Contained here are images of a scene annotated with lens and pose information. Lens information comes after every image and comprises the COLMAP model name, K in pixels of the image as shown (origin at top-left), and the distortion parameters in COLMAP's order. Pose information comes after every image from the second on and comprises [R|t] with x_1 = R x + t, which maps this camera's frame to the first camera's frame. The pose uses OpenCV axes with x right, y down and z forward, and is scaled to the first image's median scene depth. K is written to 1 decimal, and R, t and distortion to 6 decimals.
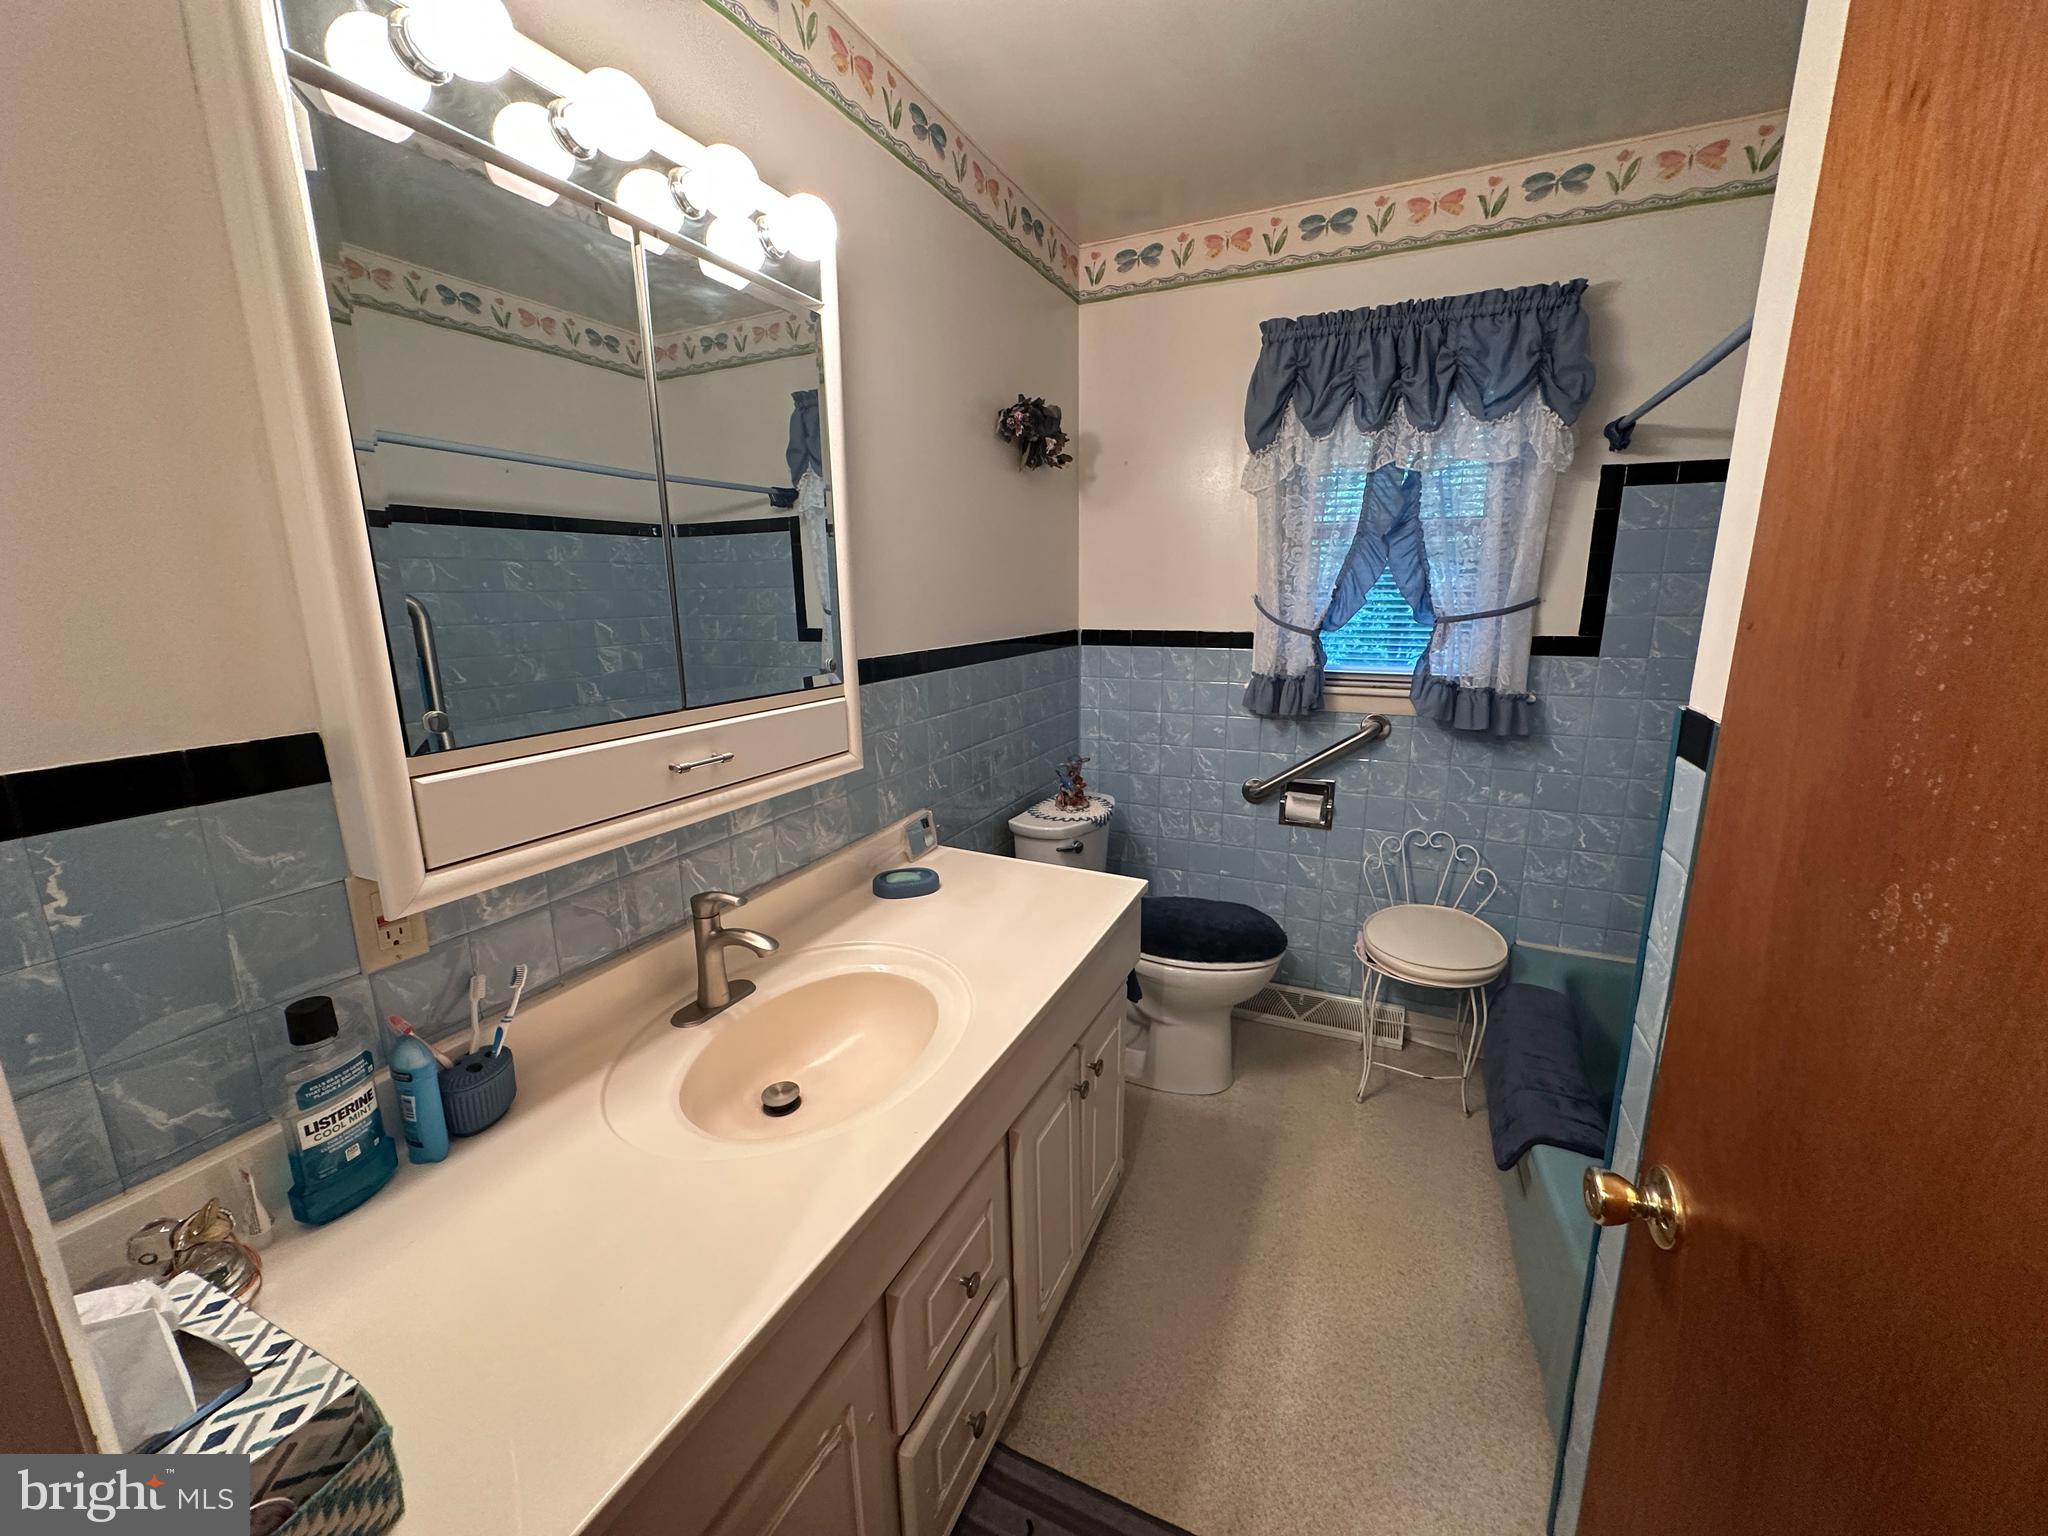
lens RADIAL K [[815.9, 0, 1027.8], [0, 815.9, 766.6], [0, 0, 1]] dist [0.000370, 0.000663]
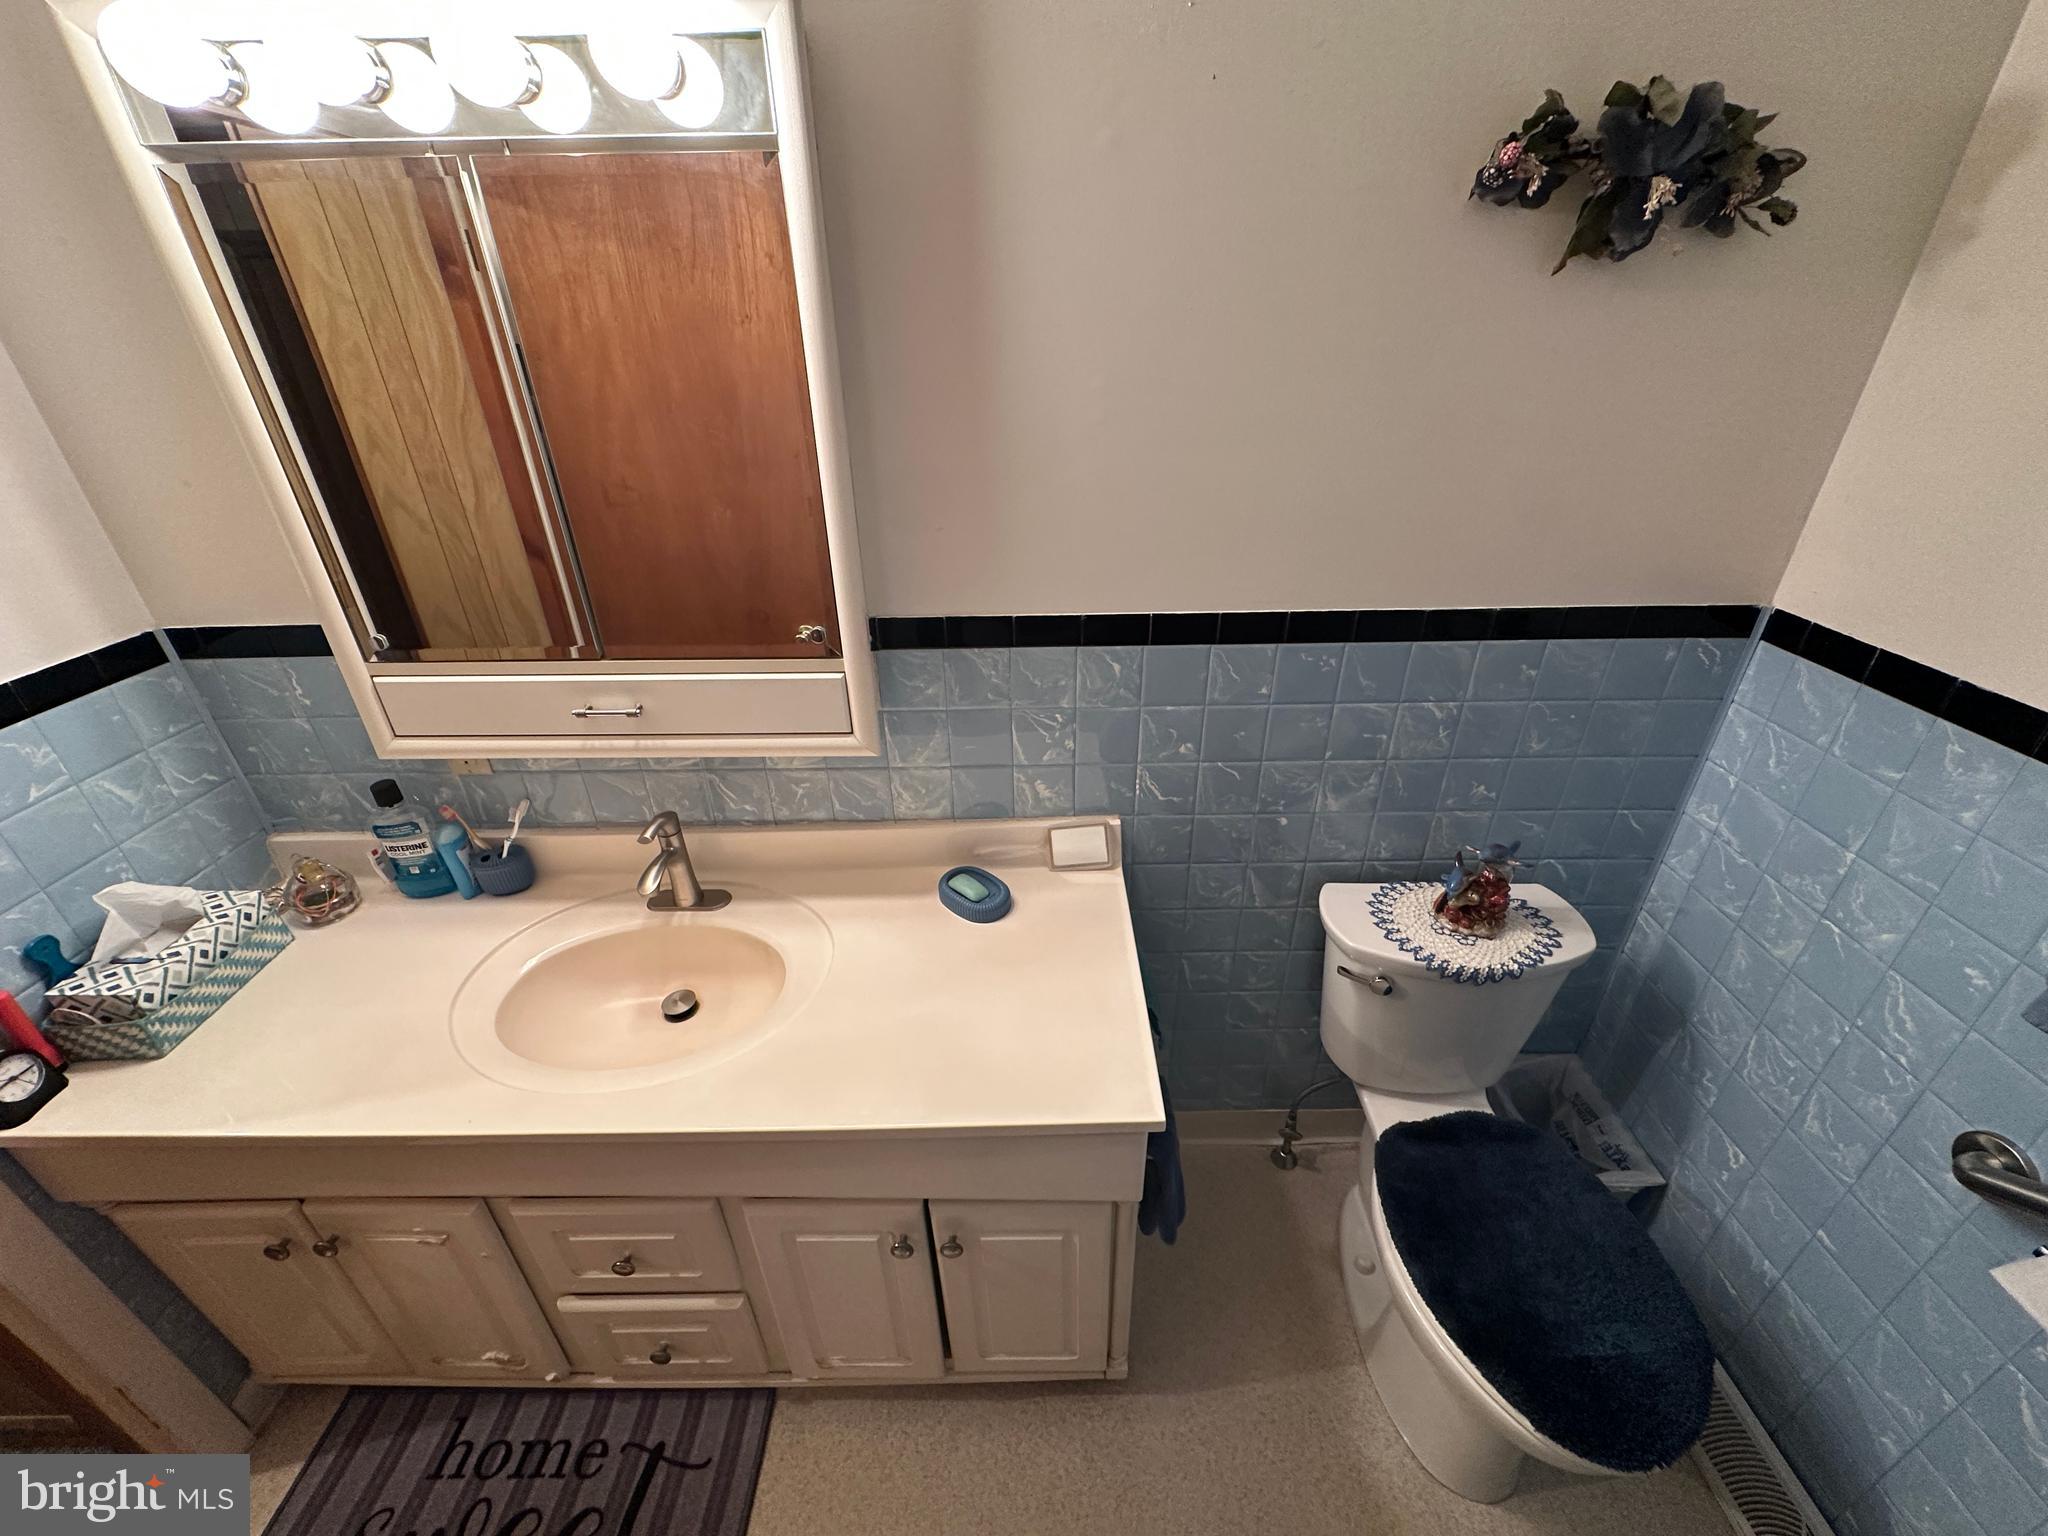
lens RADIAL K [[815.9, 0, 1024.8], [0, 815.9, 764.6], [0, 0, 1]] dist [0.000370, 0.000663]
pose [[0.419512, 0.440327, -0.793802, 0.444338], [-0.185038, 0.897592, 0.400111, -0.296130], [0.888690, -0.020968, 0.458028, 0.627178]]
